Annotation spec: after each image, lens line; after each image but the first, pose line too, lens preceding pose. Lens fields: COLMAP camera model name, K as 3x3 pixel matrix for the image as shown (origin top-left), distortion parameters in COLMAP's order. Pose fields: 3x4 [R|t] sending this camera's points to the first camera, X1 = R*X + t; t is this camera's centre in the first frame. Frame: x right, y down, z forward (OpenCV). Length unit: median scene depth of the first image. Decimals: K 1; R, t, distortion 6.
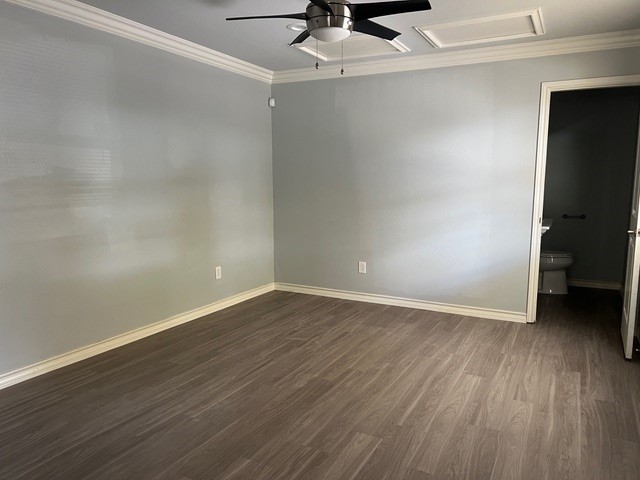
lens RADIAL K [[464.0, 0, 323.5], [0, 464.0, 240.3], [0, 0, 1]] dist [0.066560, -0.088264]
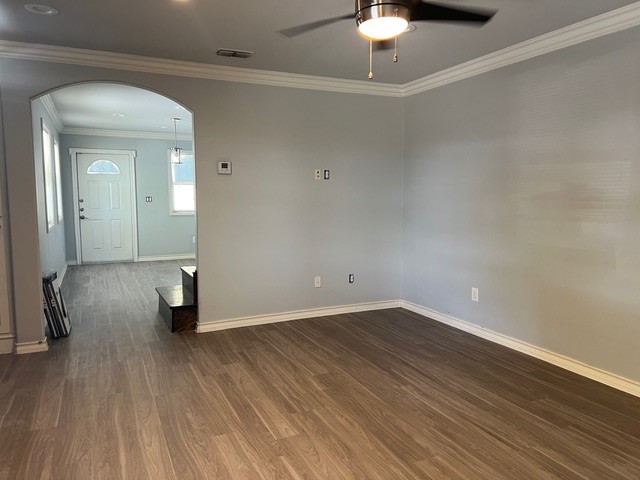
lens RADIAL K [[464.0, 0, 323.5], [0, 464.0, 240.3], [0, 0, 1]] dist [0.066560, -0.088264]
pose [[-0.586255, 0.081411, -0.806026, 0.685184], [-0.106993, 0.978442, 0.176647, -0.166283], [0.803030, 0.189799, -0.564906, 1.247465]]
